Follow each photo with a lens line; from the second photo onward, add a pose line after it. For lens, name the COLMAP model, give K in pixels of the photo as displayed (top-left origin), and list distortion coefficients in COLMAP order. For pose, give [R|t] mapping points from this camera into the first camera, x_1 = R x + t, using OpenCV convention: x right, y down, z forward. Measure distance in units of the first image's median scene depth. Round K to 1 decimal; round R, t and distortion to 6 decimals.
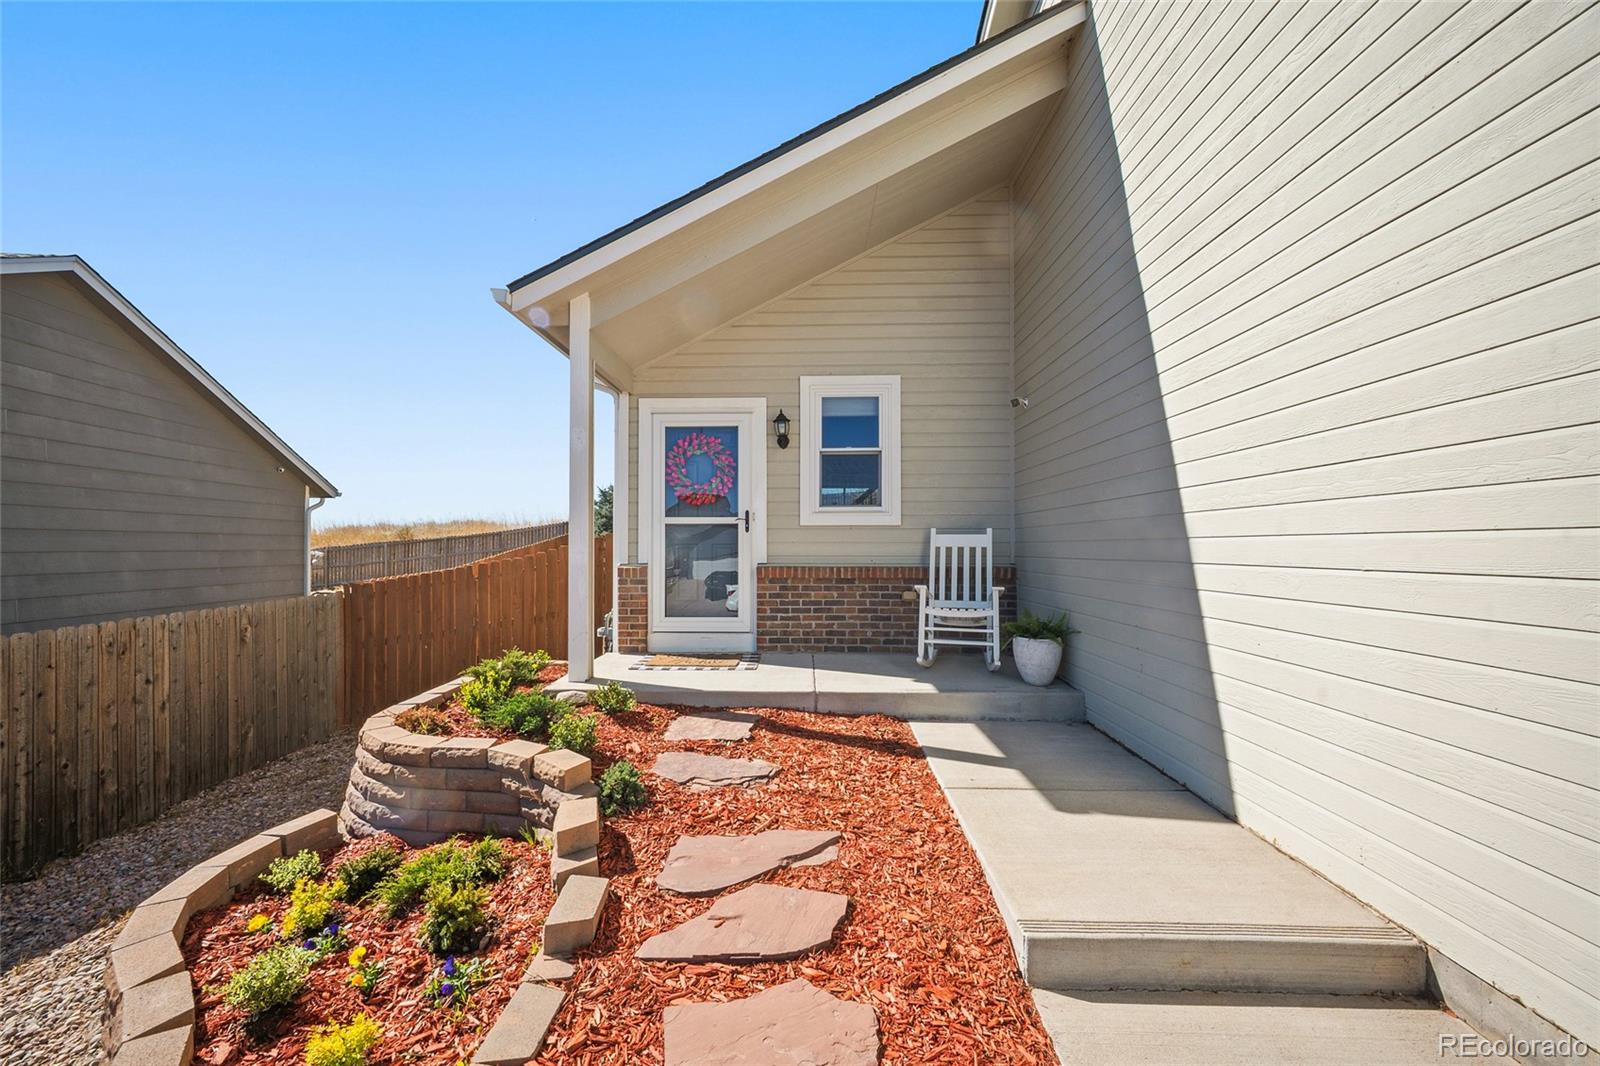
lens RADIAL K [[631.0, 0, 790.0], [0, 631.0, 541.6], [0, 0, 1]] dist [-0.000560, -0.000477]
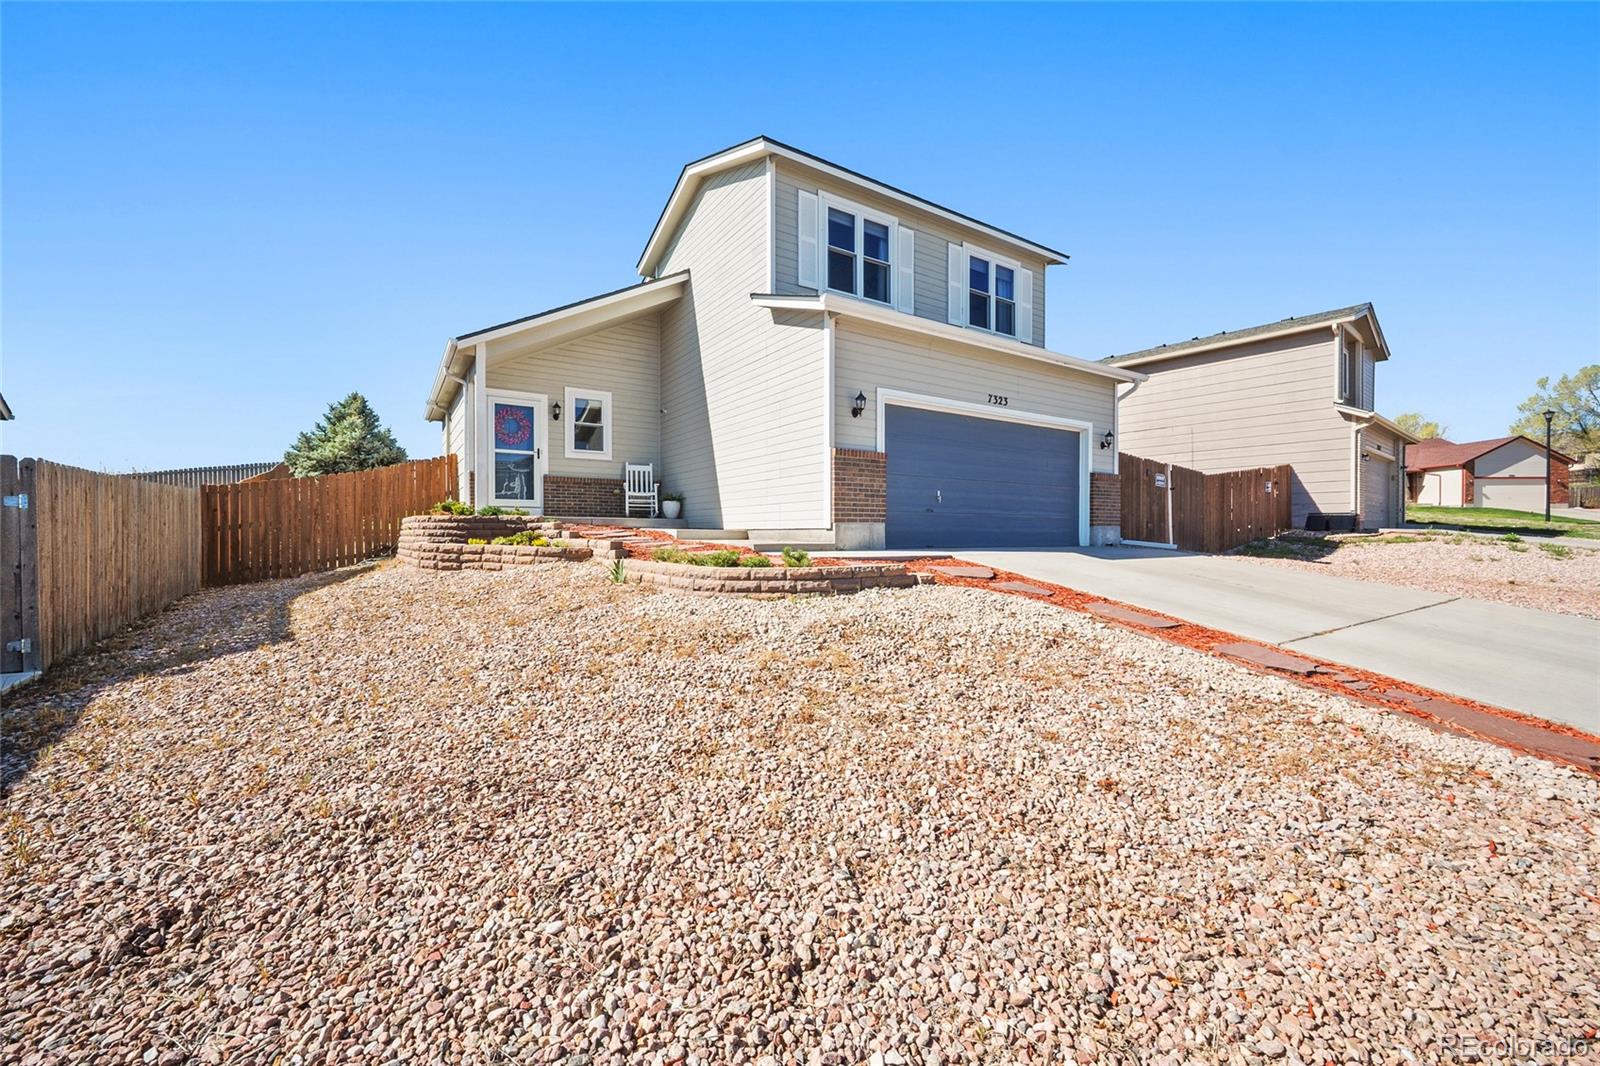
lens RADIAL K [[631.0, 0, 790.0], [0, 631.0, 541.6], [0, 0, 1]] dist [-0.000560, -0.000477]
pose [[0.826700, -0.006378, 0.562607, -0.556773], [-0.006815, 0.999749, 0.021346, 0.208049], [-0.562602, -0.021481, 0.826449, -1.193482]]
